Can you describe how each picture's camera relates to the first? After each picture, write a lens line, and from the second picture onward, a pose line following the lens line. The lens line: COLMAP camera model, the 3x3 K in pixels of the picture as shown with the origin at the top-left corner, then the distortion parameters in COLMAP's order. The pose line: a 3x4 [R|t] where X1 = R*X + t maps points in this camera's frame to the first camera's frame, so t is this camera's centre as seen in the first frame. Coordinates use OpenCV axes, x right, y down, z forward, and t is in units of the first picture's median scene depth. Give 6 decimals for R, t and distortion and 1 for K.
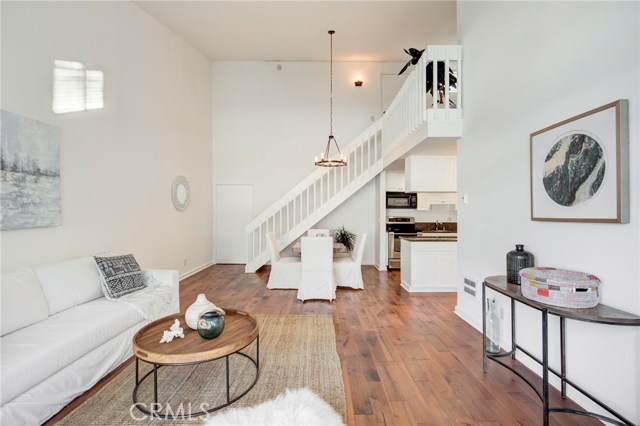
lens RADIAL K [[293.8, 0, 323.4], [0, 293.8, 211.5], [0, 0, 1]] dist [-0.010306, 0.004270]
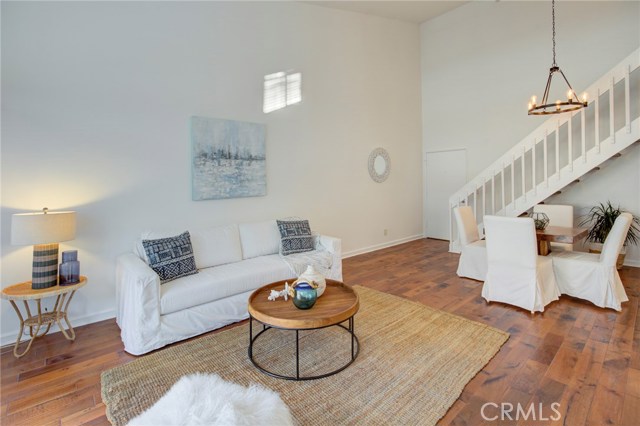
lens RADIAL K [[293.8, 0, 319.1], [0, 293.8, 186.4], [0, 0, 1]] dist [-0.010306, 0.004270]
pose [[0.656580, 0.000838, -0.754256, 0.272265], [0.017028, 0.999728, 0.015934, -0.009968], [0.754064, -0.023306, 0.656387, 0.243215]]
